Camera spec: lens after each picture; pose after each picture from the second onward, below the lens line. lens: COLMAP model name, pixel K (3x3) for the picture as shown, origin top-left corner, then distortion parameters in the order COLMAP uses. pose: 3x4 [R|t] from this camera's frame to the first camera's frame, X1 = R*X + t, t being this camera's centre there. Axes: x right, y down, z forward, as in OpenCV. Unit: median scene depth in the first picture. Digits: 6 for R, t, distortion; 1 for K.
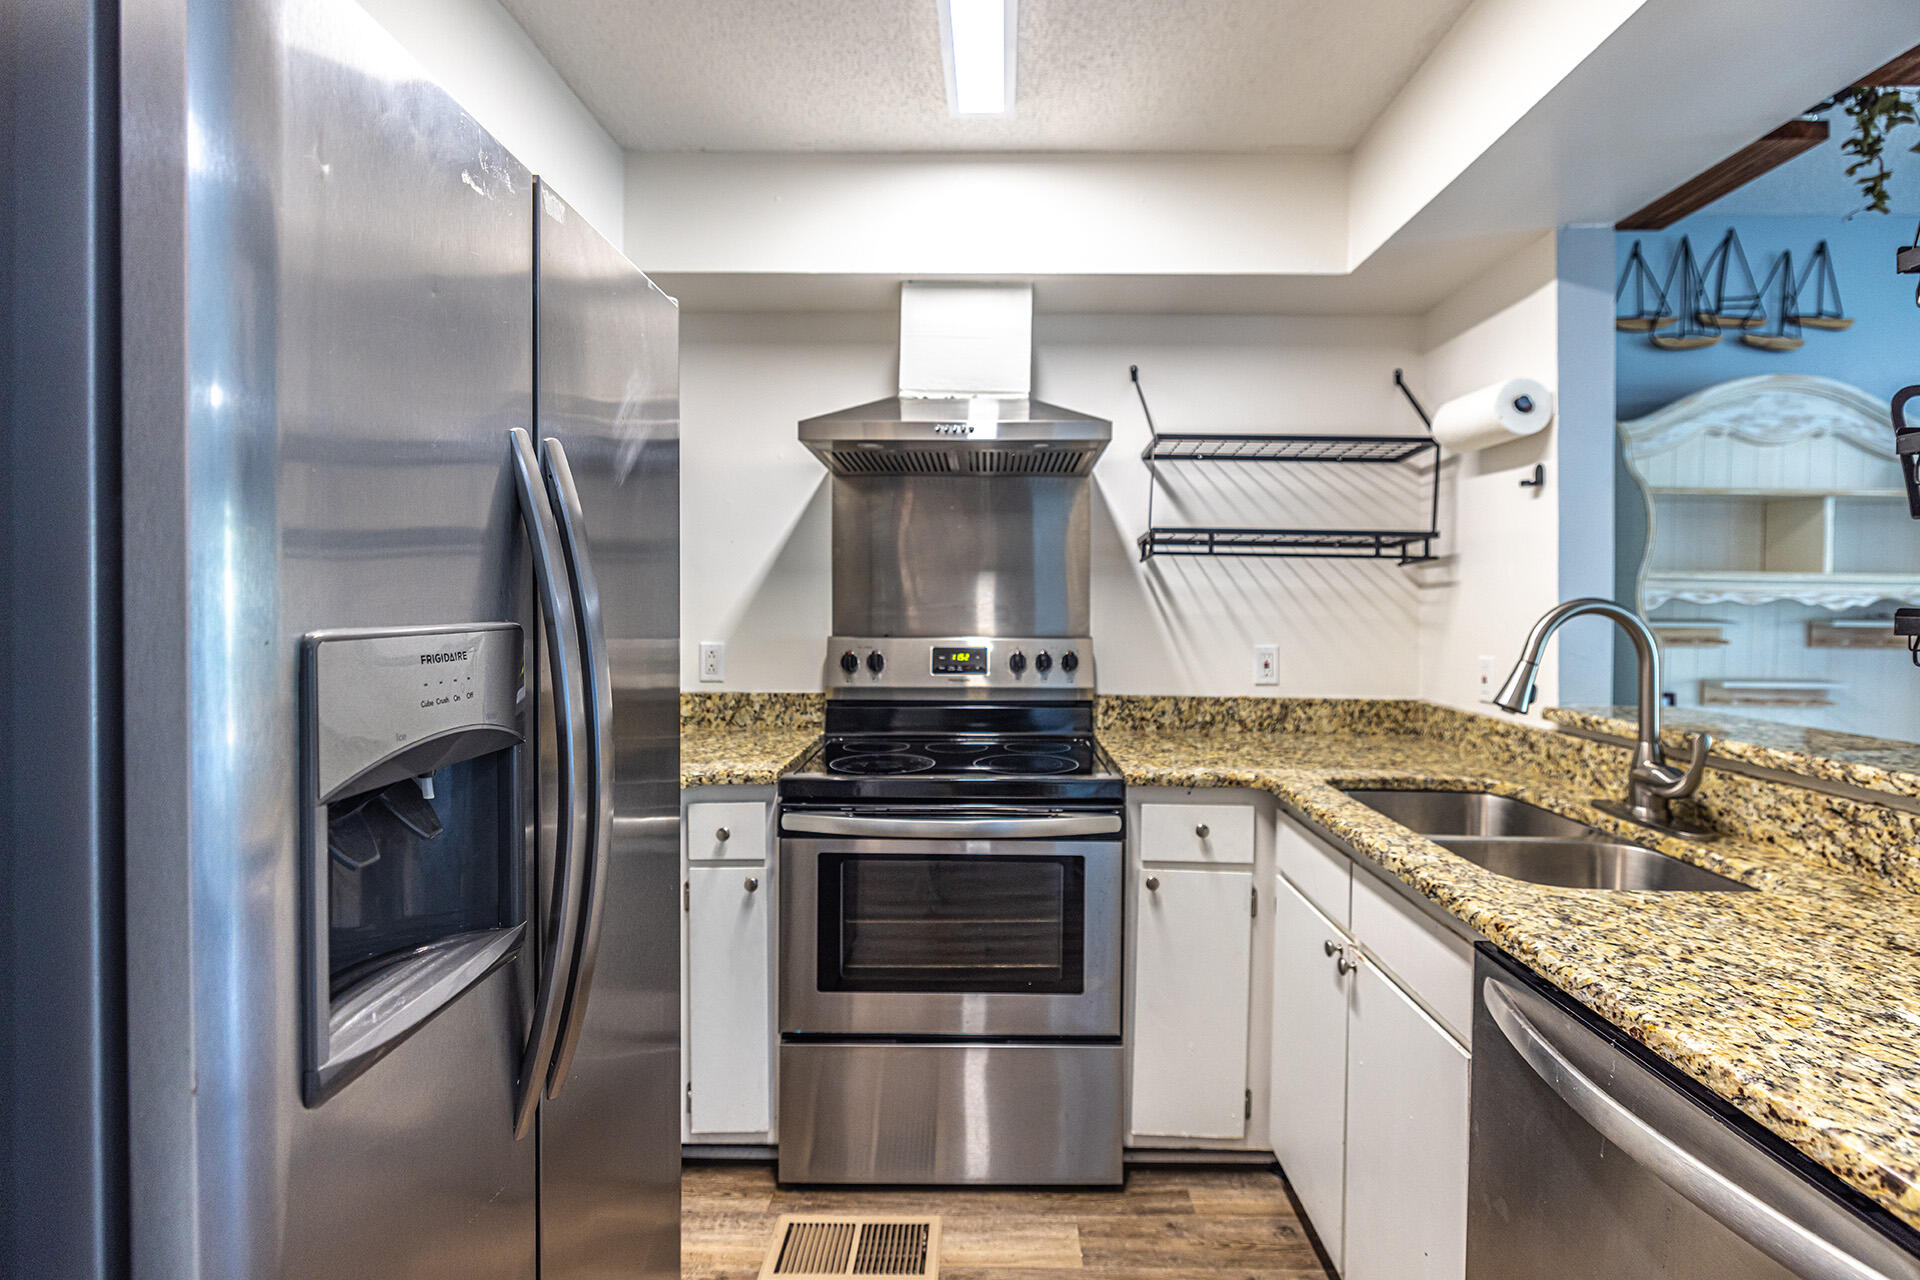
lens RADIAL K [[836.3, 0, 904.1], [0, 836.3, 616.4], [0, 0, 1]] dist [-0.003293, -0.000627]
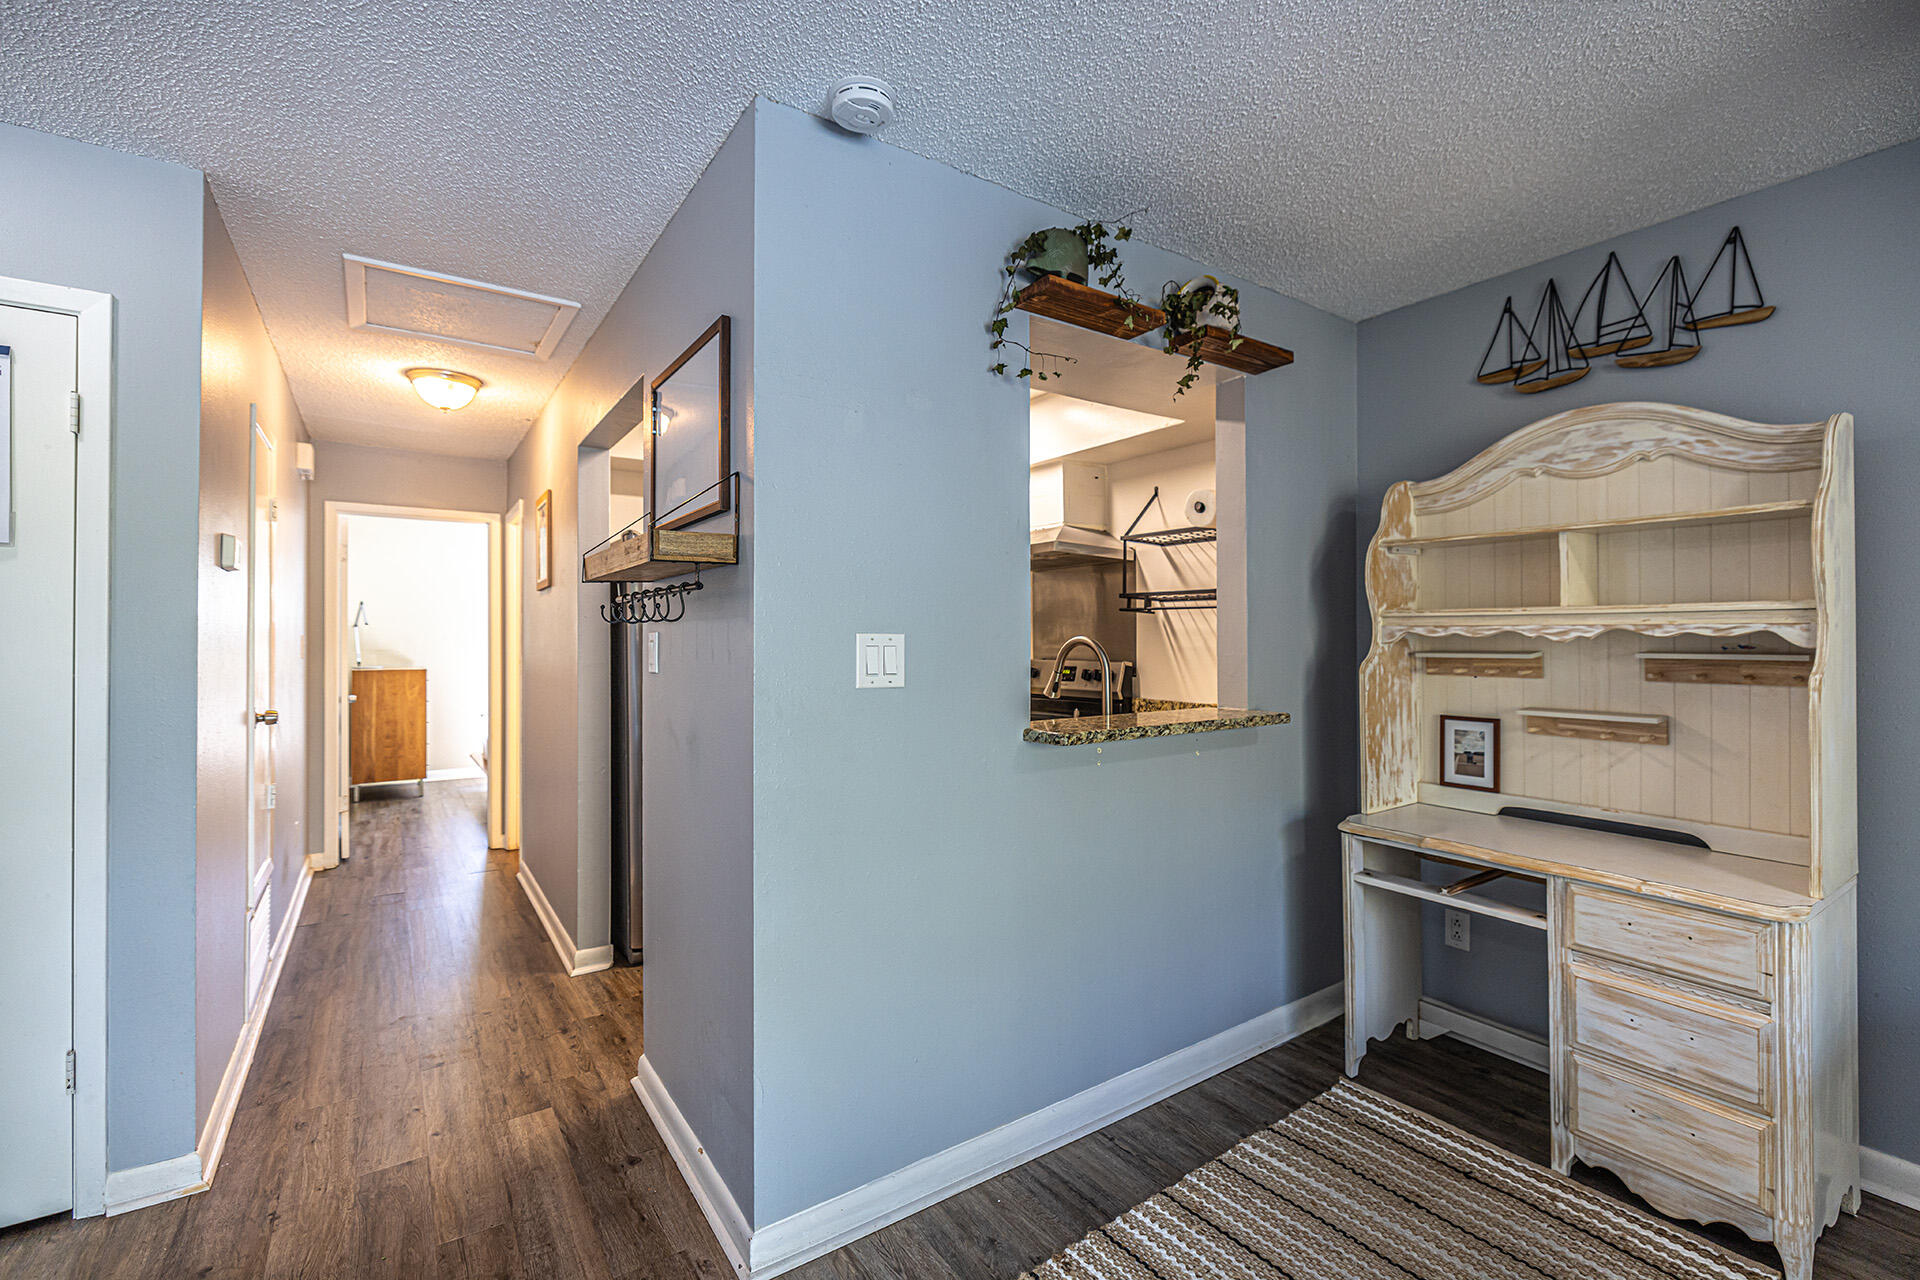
lens RADIAL K [[836.3, 0, 963.7], [0, 836.3, 636.1], [0, 0, 1]] dist [-0.003293, -0.000627]
pose [[0.578770, -0.011814, -0.815405, 1.417468], [-0.012502, 0.999649, -0.023357, 0.017454], [0.815395, 0.023713, 0.578420, -0.186435]]
